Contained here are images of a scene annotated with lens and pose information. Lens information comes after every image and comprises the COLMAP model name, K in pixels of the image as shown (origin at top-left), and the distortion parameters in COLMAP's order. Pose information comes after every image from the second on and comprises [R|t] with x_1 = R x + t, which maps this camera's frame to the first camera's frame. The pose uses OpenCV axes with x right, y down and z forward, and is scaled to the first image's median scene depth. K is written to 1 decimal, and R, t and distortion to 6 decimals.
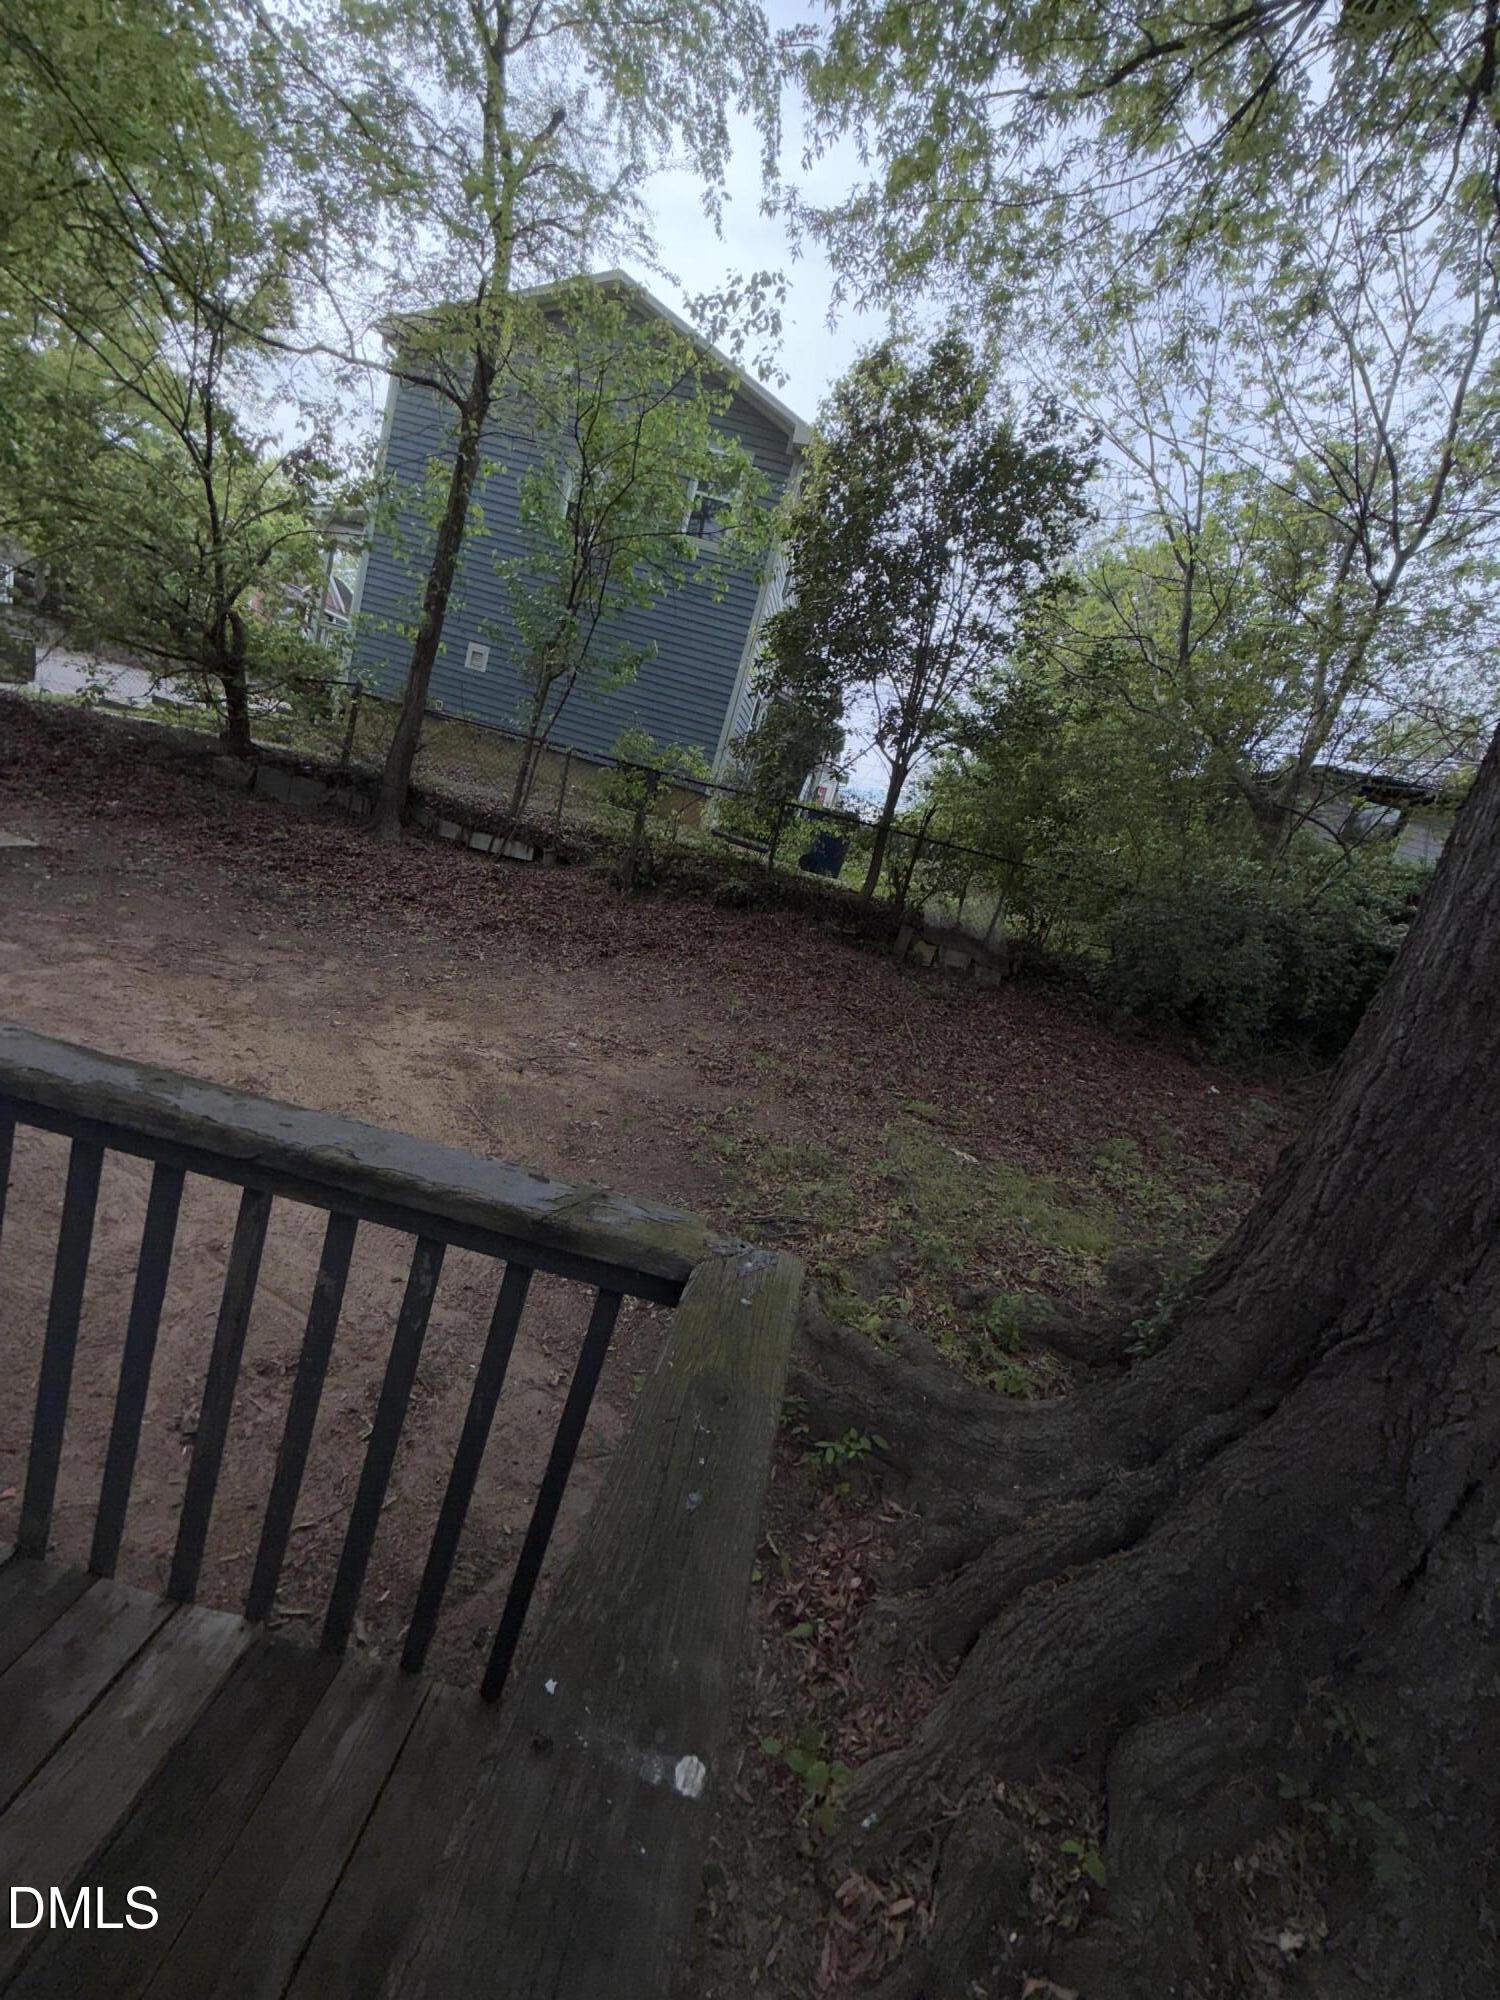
lens RADIAL K [[805.9, 0, 750.0], [0, 805.9, 1000.0], [0, 0, 1]] dist [0.001363, 0.000240]
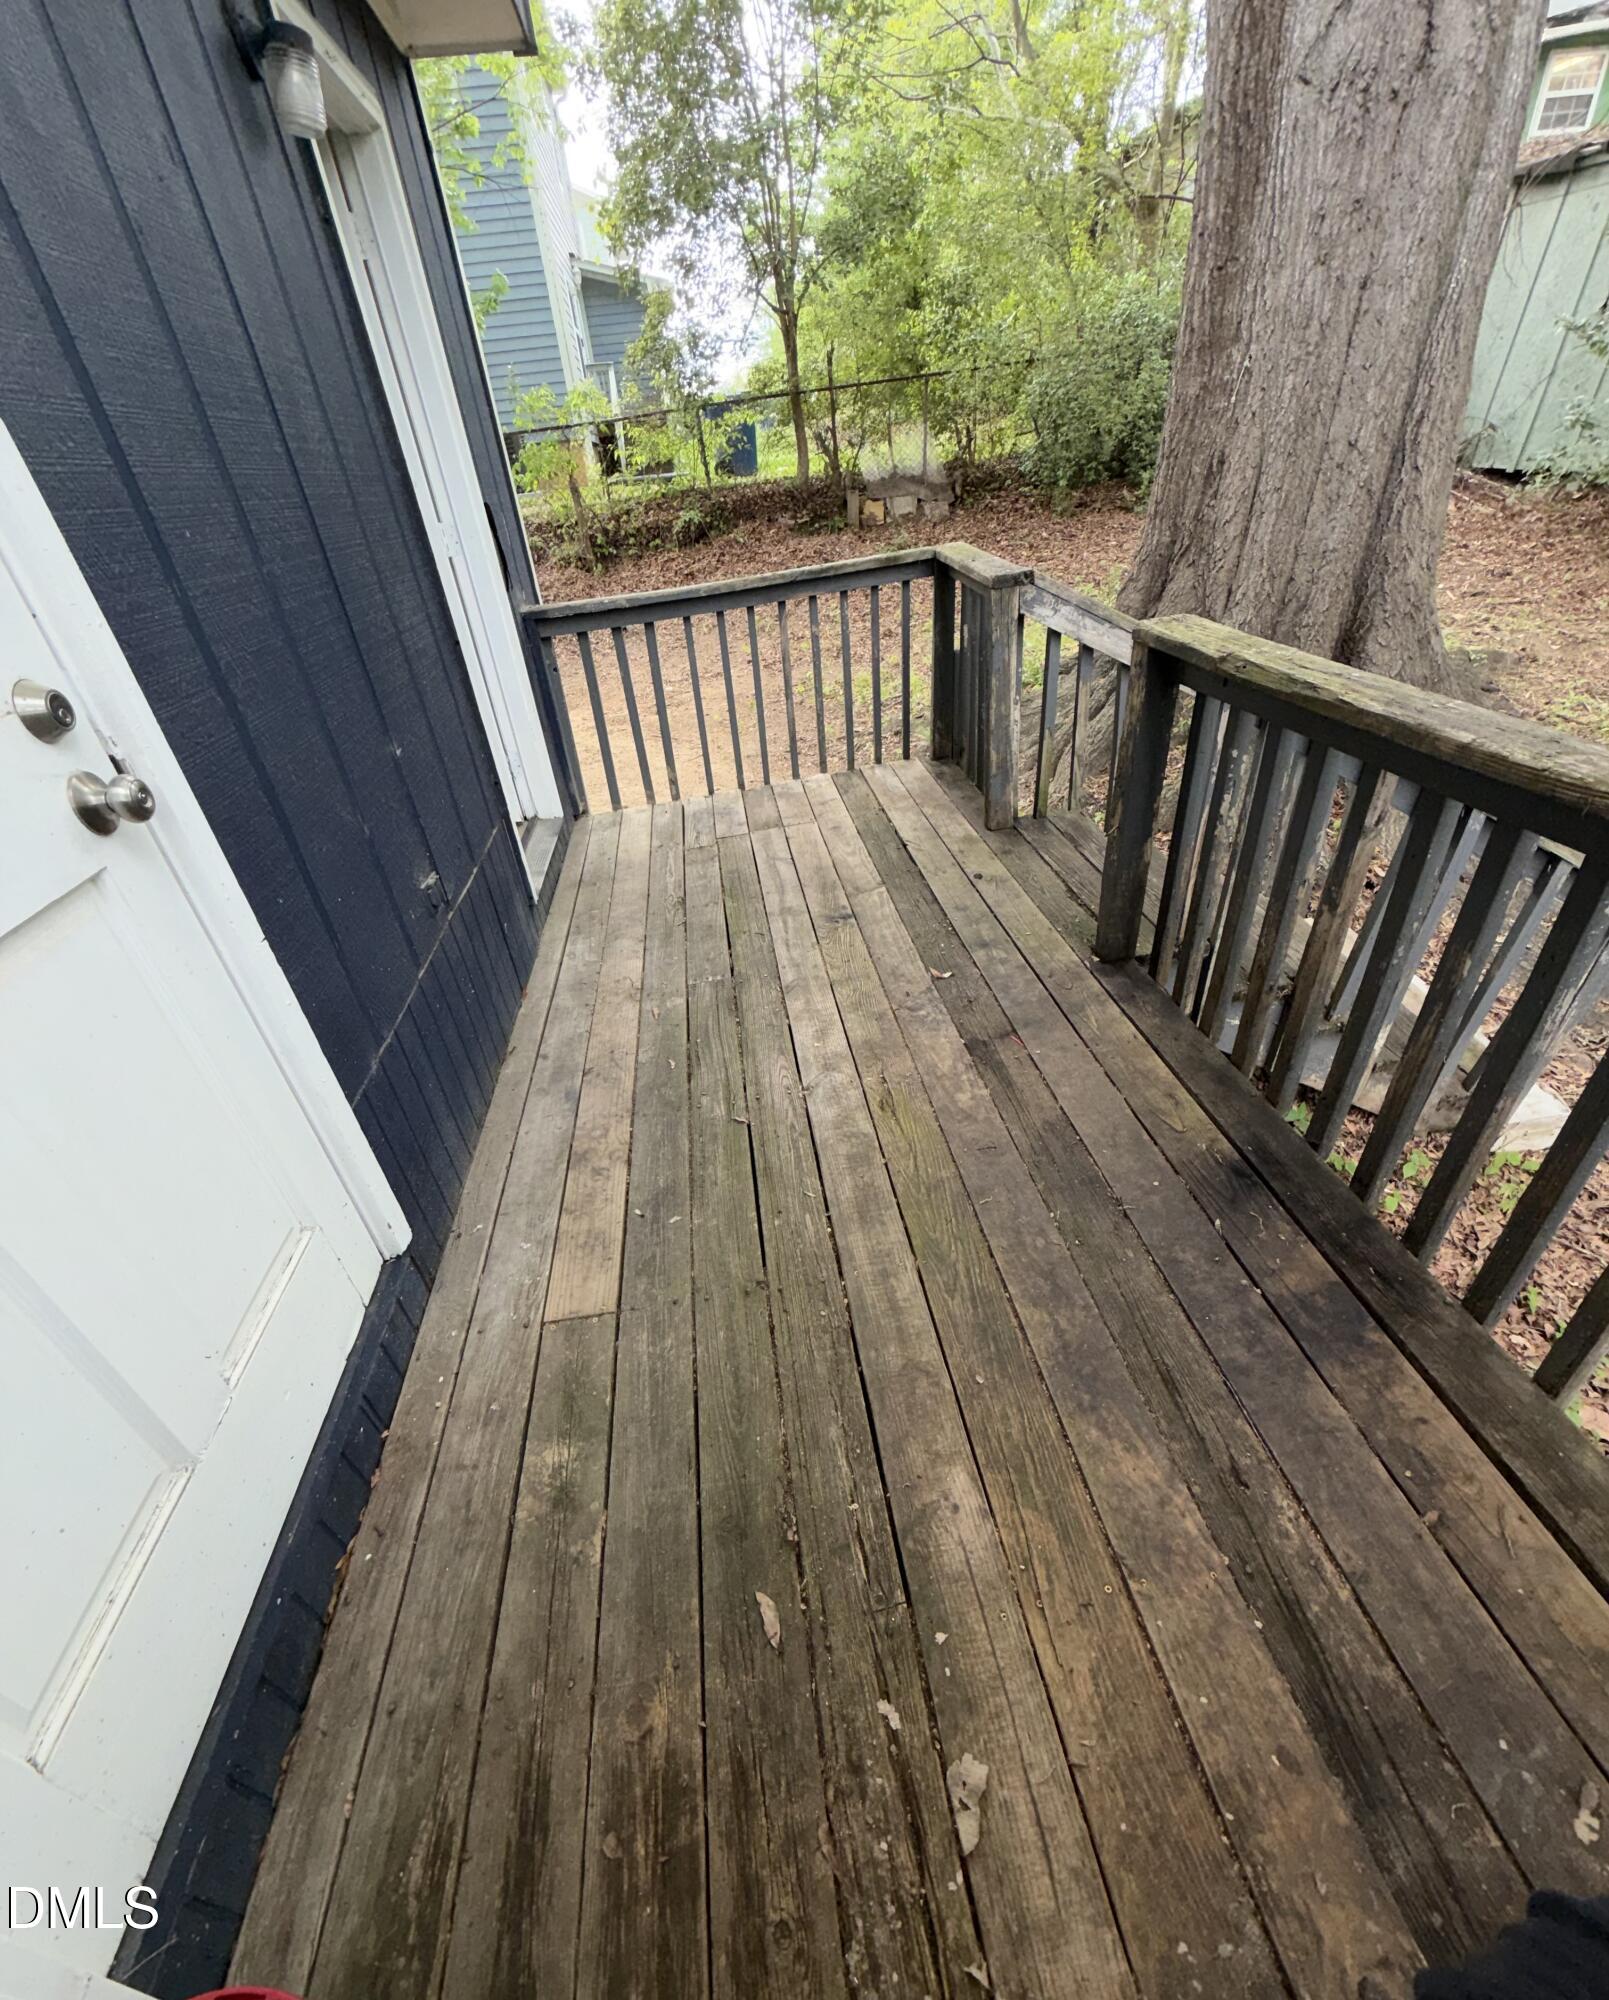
lens RADIAL K [[811.0, 0, 804.5], [0, 811.0, 1000.0], [0, 0, 1]] dist [0.024868, 0.000091]
pose [[0.913219, -0.406456, -0.028712, -0.103846], [0.385423, 0.838799, 0.384533, 0.032361], [-0.132212, -0.362229, 0.922665, -0.233024]]
